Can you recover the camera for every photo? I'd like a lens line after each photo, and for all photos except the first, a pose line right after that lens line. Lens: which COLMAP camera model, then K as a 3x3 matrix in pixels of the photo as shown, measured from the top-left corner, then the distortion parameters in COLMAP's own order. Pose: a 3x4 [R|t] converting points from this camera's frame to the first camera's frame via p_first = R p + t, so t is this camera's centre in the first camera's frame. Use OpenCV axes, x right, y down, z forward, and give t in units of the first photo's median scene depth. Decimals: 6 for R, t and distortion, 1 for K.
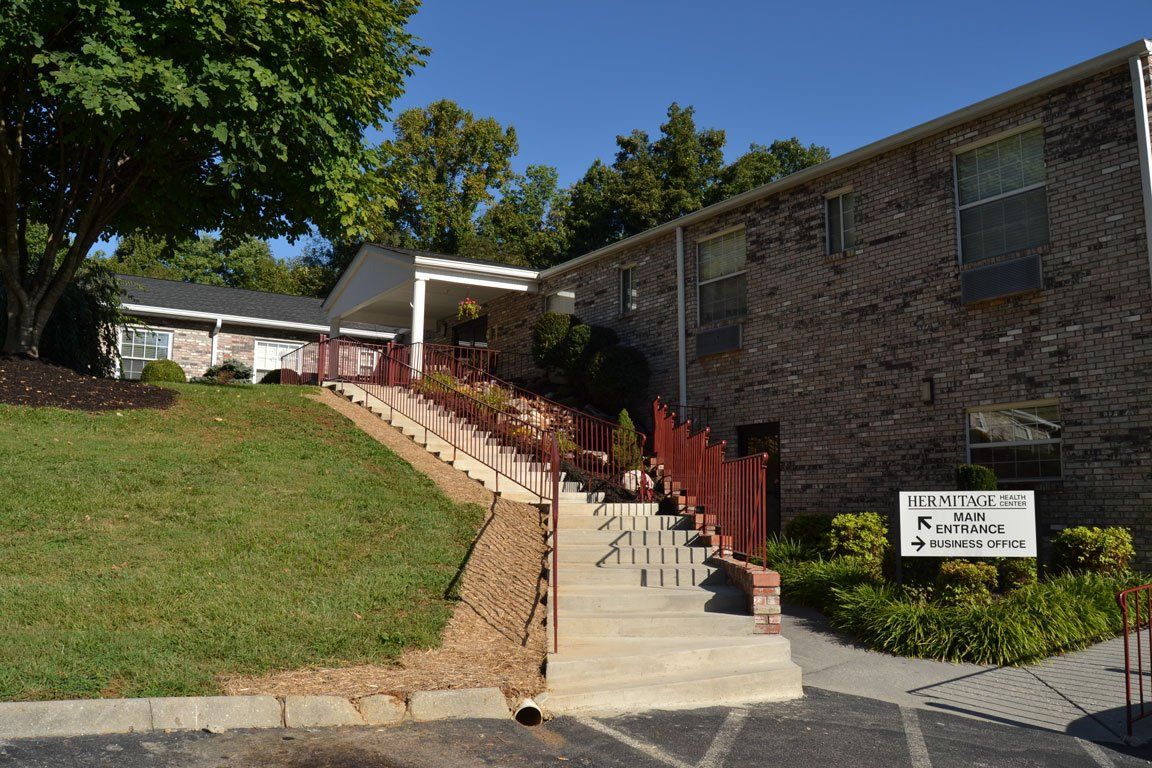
lens RADIAL K [[959.4, 0, 576.1], [0, 959.4, 358.6], [0, 0, 1]] dist [-0.041602, 0.003026]
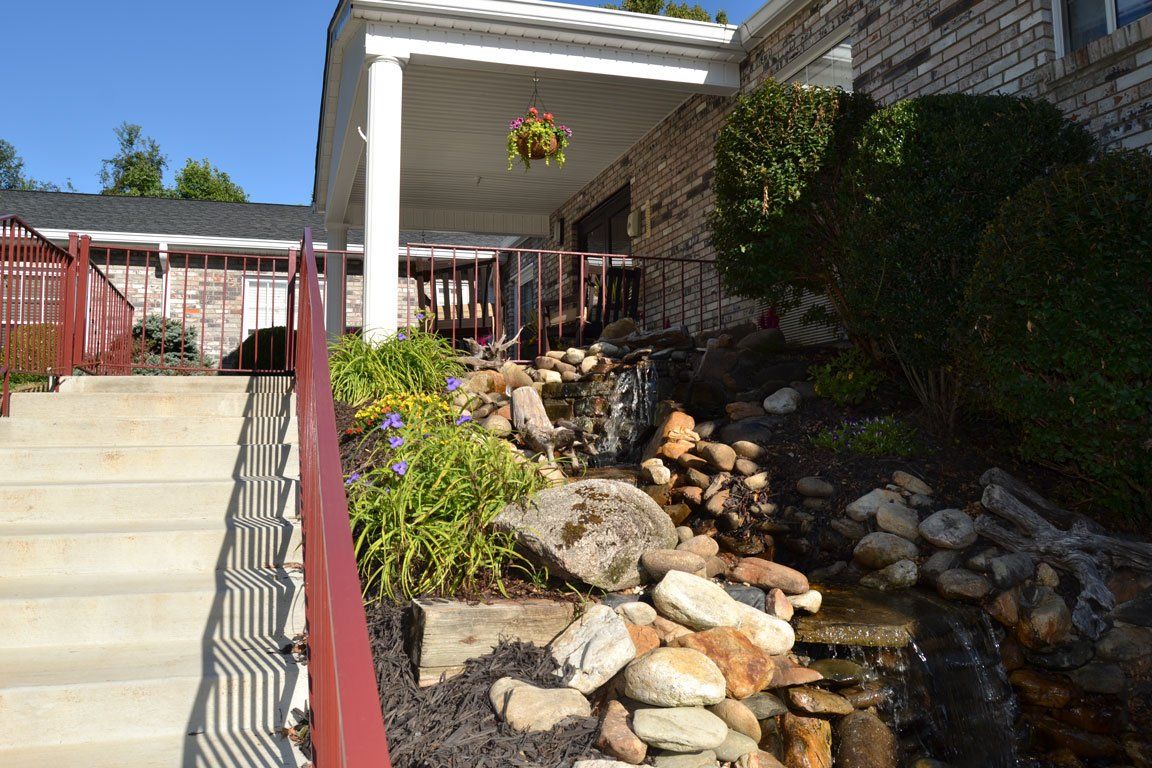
lens RADIAL K [[959.4, 0, 576.1], [0, 959.4, 358.6], [0, 0, 1]] dist [-0.041602, 0.003026]
pose [[0.968860, -0.040902, -0.244208, -0.016990], [0.056533, 0.996753, 0.057339, 0.008831], [0.241070, -0.069360, 0.968026, 0.676603]]
